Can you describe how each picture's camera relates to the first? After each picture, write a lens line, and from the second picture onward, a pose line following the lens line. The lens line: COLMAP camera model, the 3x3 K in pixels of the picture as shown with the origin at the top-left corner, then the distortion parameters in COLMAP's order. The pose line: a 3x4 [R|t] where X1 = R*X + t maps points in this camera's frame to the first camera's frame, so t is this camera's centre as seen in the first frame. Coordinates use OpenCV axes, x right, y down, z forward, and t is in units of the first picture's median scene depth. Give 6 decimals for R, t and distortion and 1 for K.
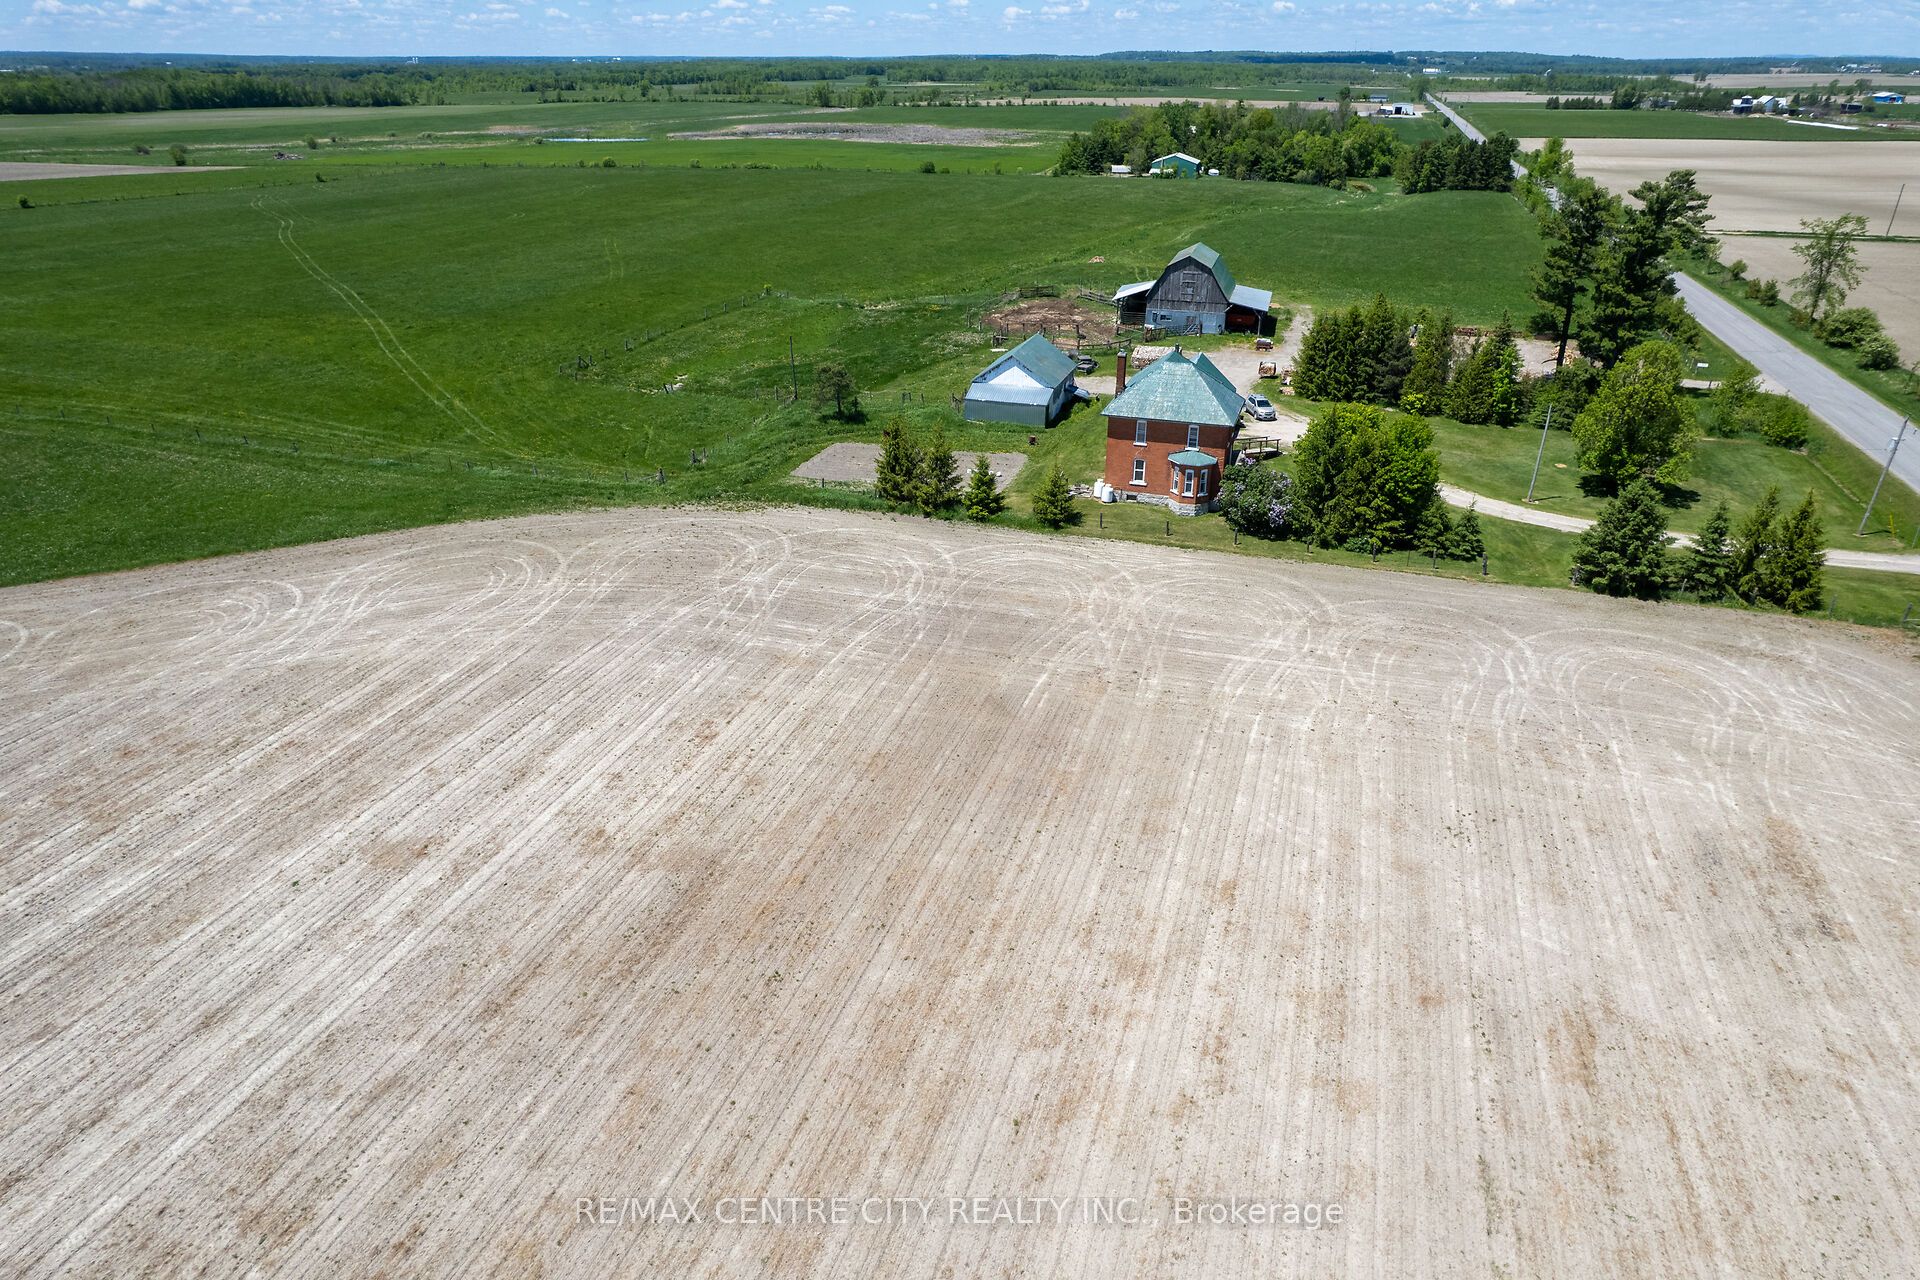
lens RADIAL K [[1237.0, 0, 955.3], [0, 1237.0, 640.6], [0, 0, 1]] dist [-0.087375, 0.086347]
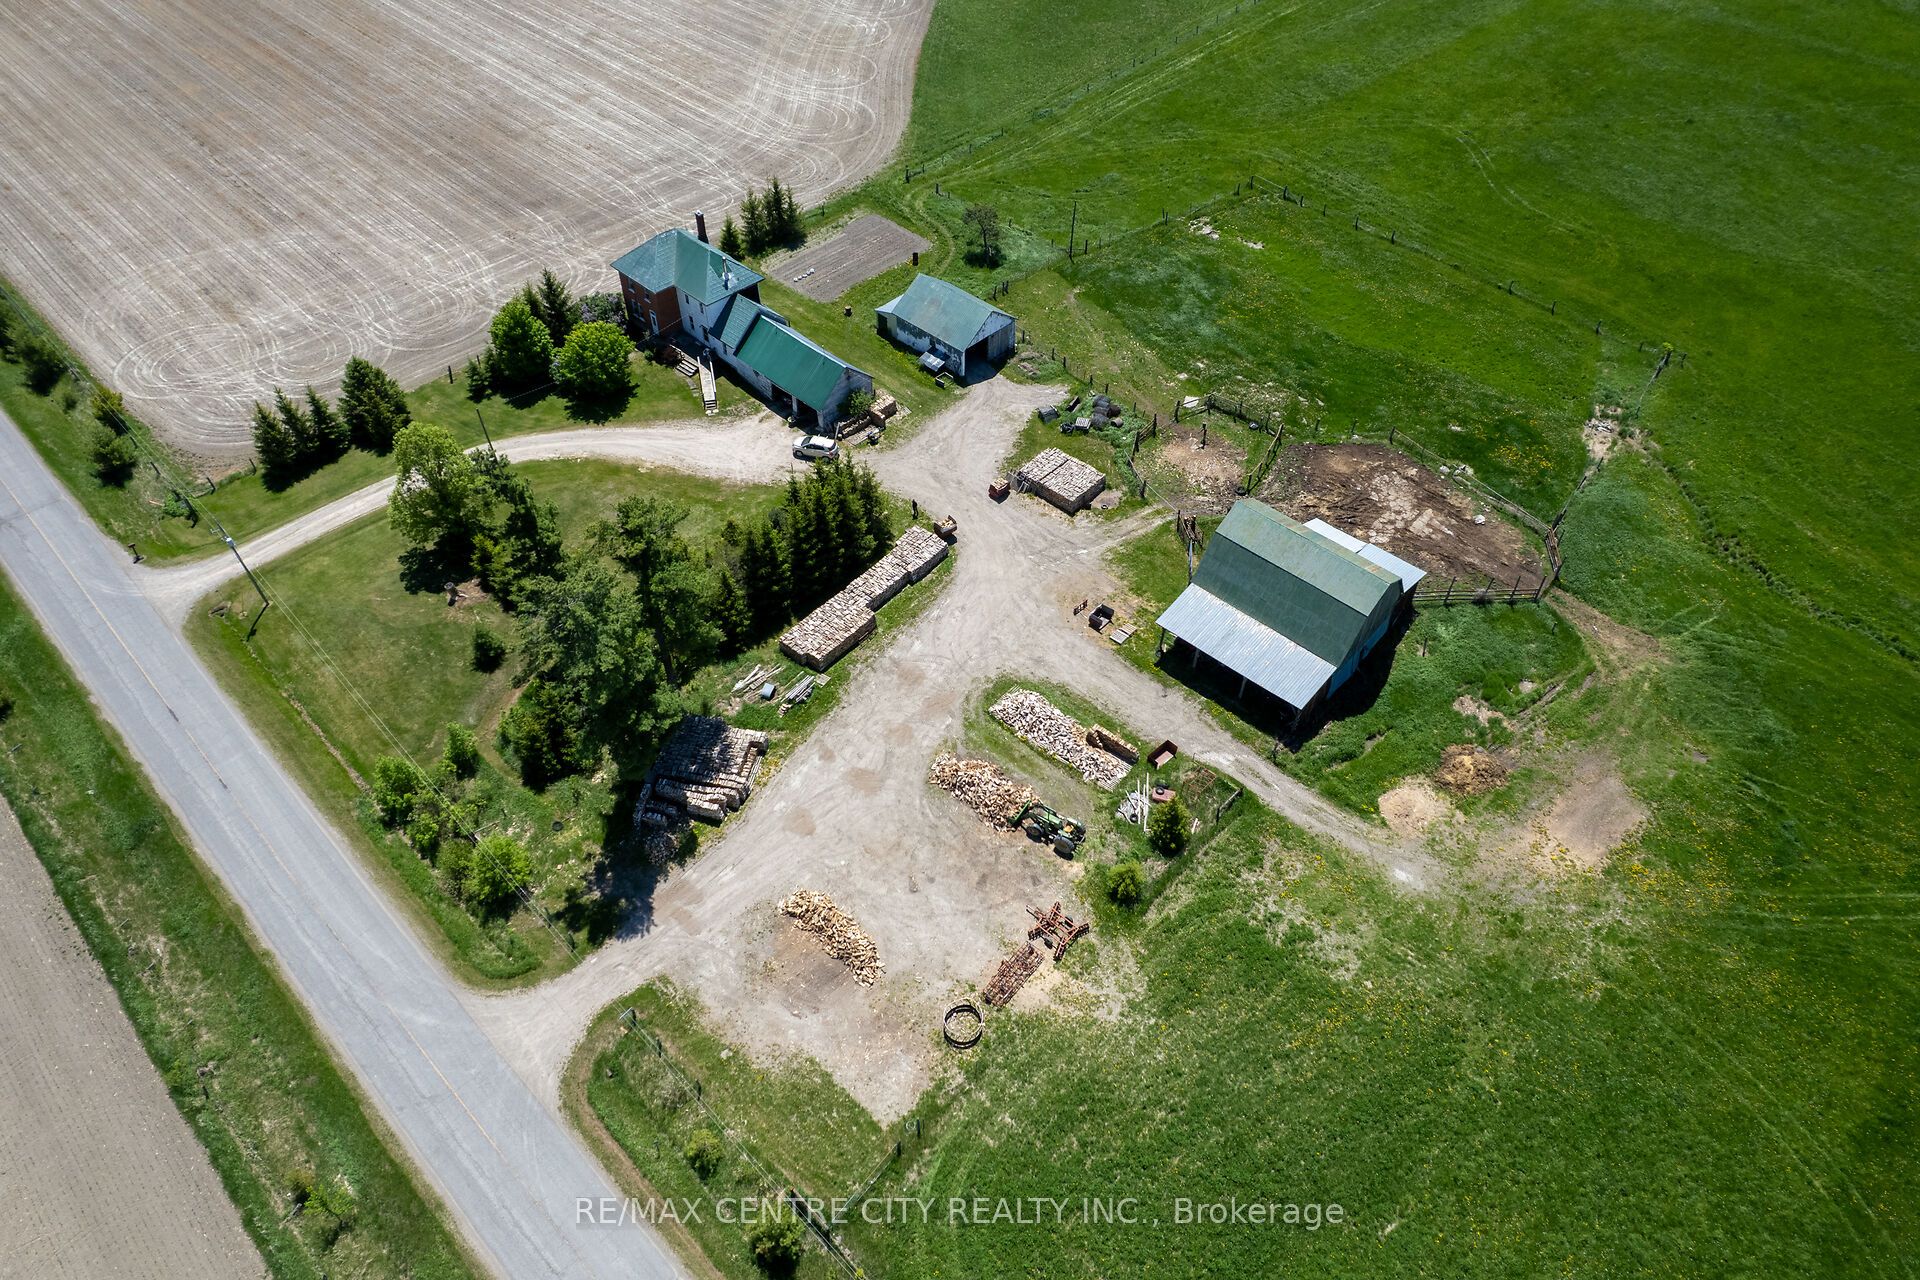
lens RADIAL K [[1237.0, 0, 955.3], [0, 1237.0, 640.6], [0, 0, 1]] dist [-0.087375, 0.086347]
pose [[-0.452199, 0.652523, -0.608055, 0.281781], [-0.388151, 0.469825, 0.792845, -0.295588], [0.803029, 0.594540, 0.040823, 0.359153]]
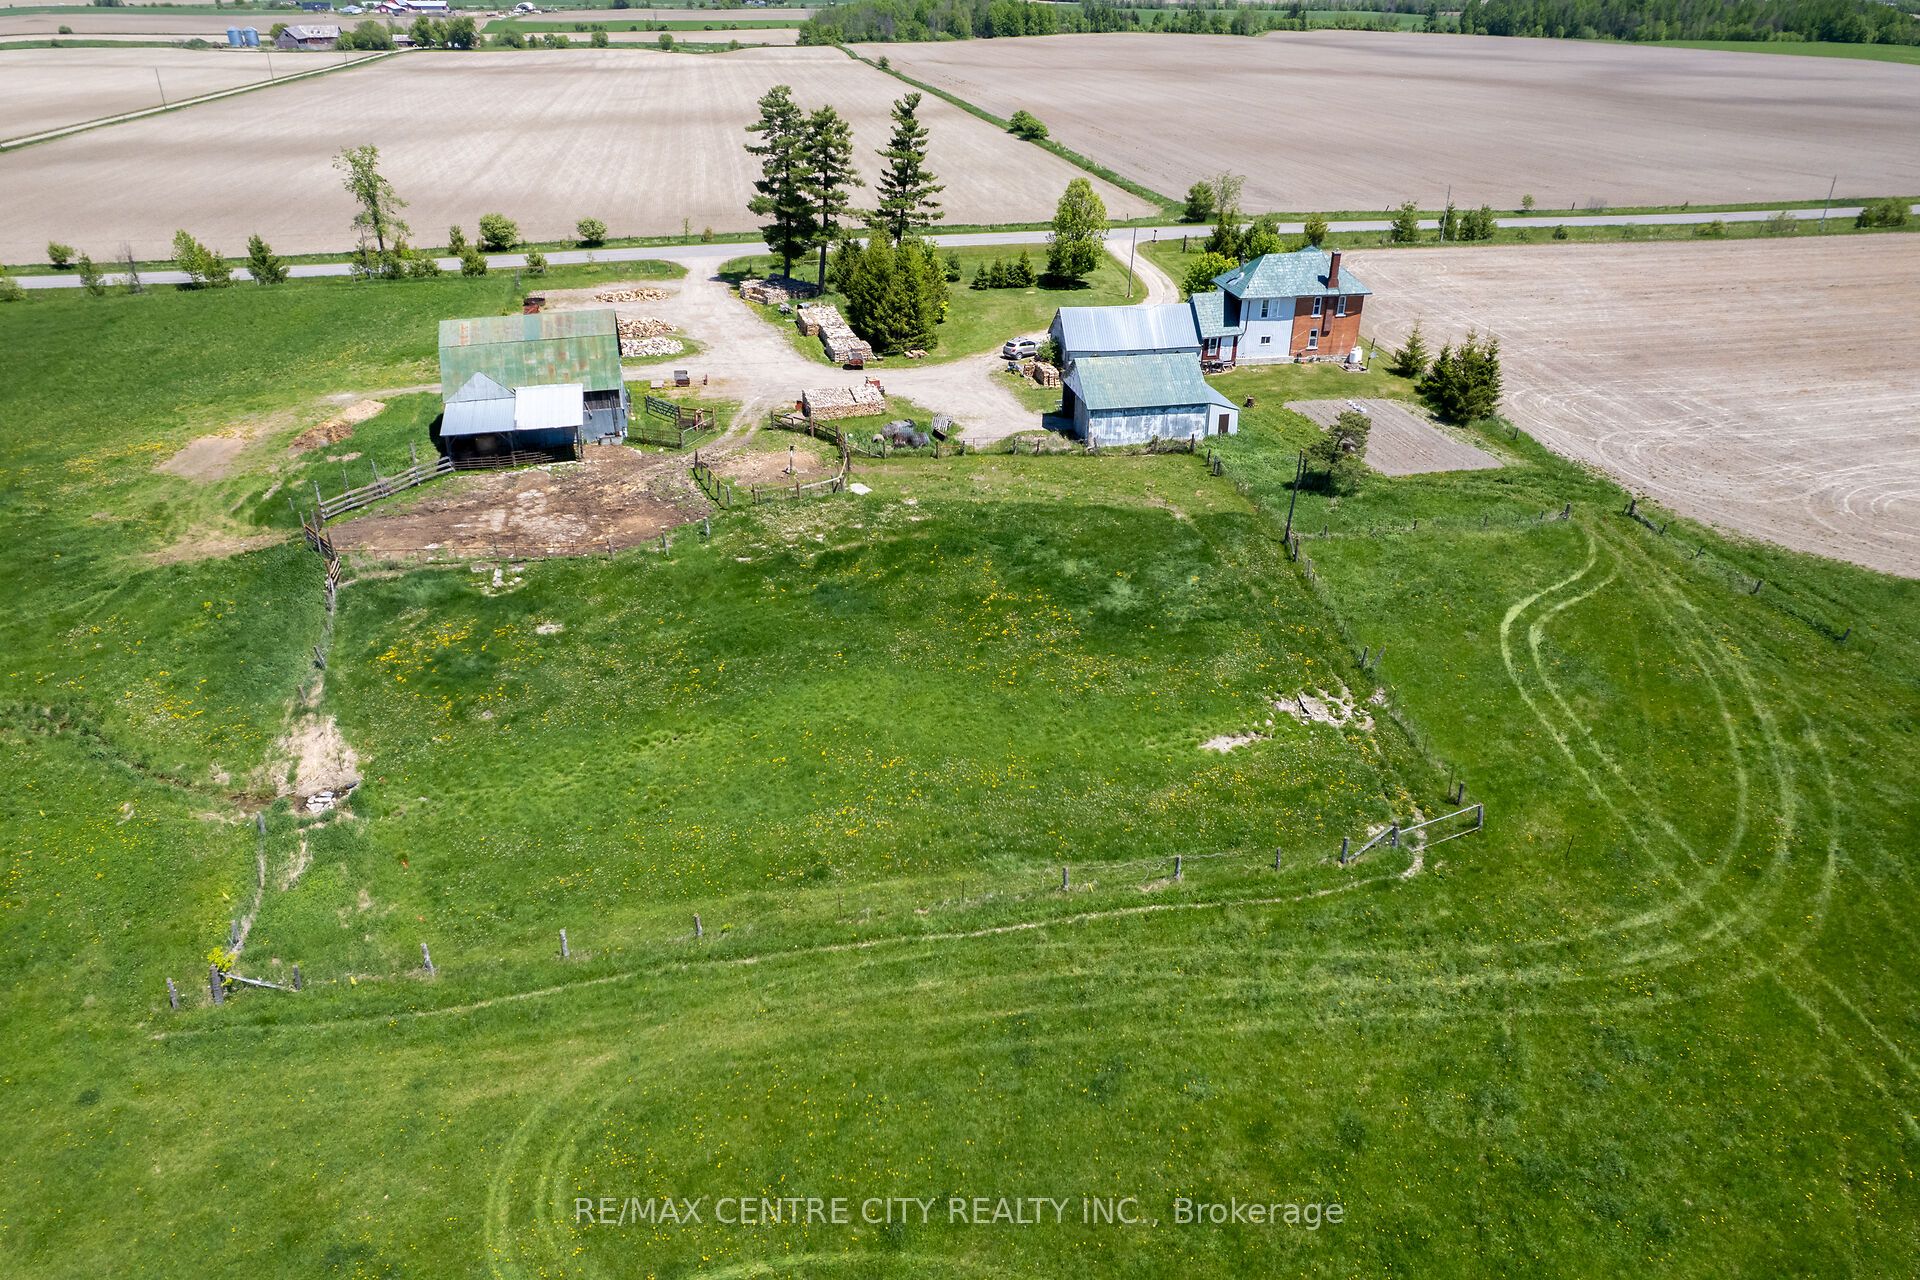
lens RADIAL K [[1237.0, 0, 955.3], [0, 1237.0, 640.6], [0, 0, 1]] dist [-0.087375, 0.086347]
pose [[-0.476049, -0.424048, 0.770429, -0.193532], [0.376570, 0.693392, 0.614330, -0.211268], [-0.794715, 0.582572, -0.170405, 0.428592]]
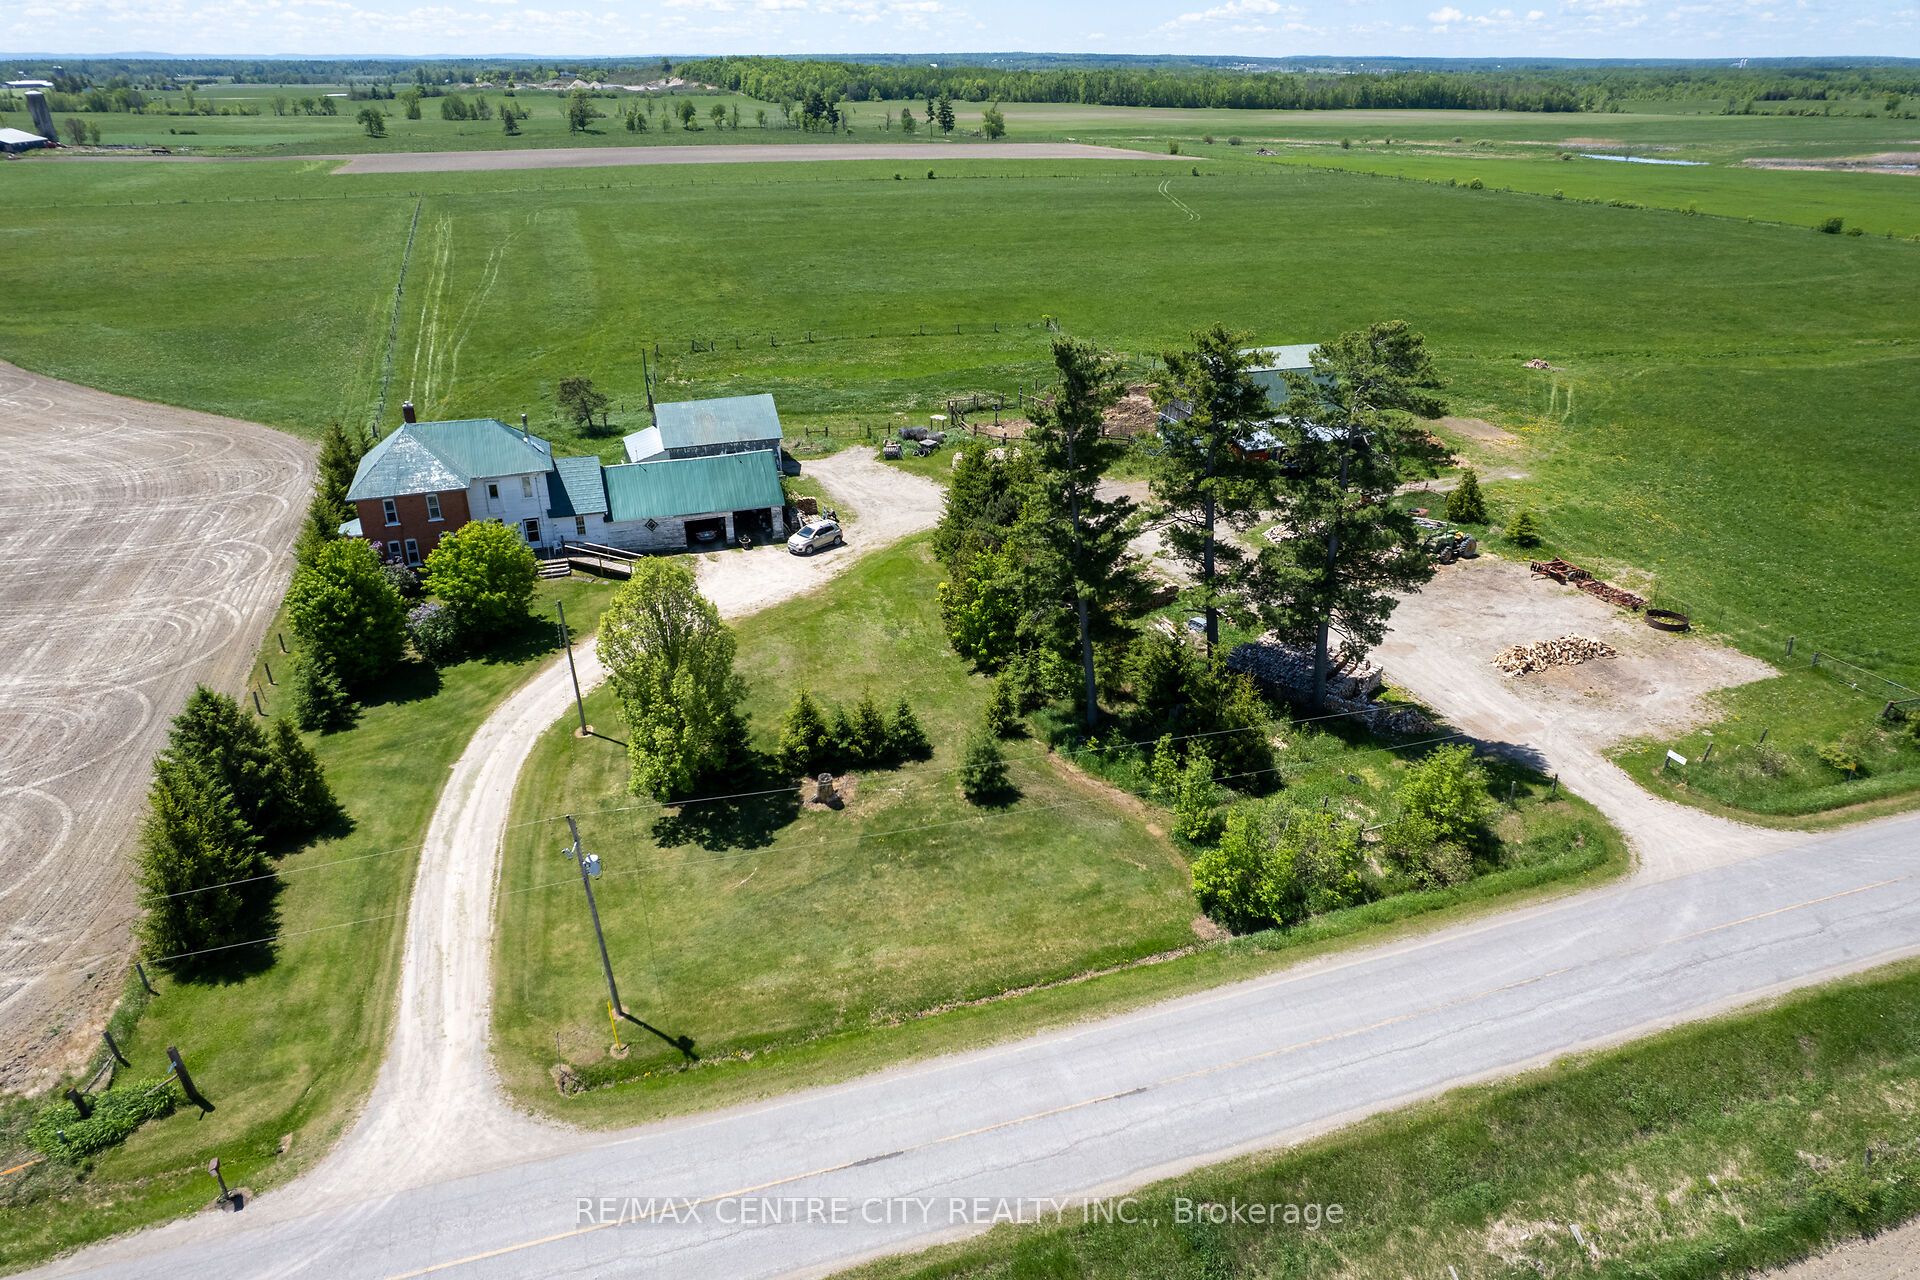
lens RADIAL K [[1237.0, 0, 955.3], [0, 1237.0, 640.6], [0, 0, 1]] dist [-0.087375, 0.086347]
pose [[0.595630, 0.345988, -0.724926, 0.279100], [-0.347345, 0.924682, 0.155933, -0.088561], [0.724277, 0.158921, 0.670945, 0.173850]]
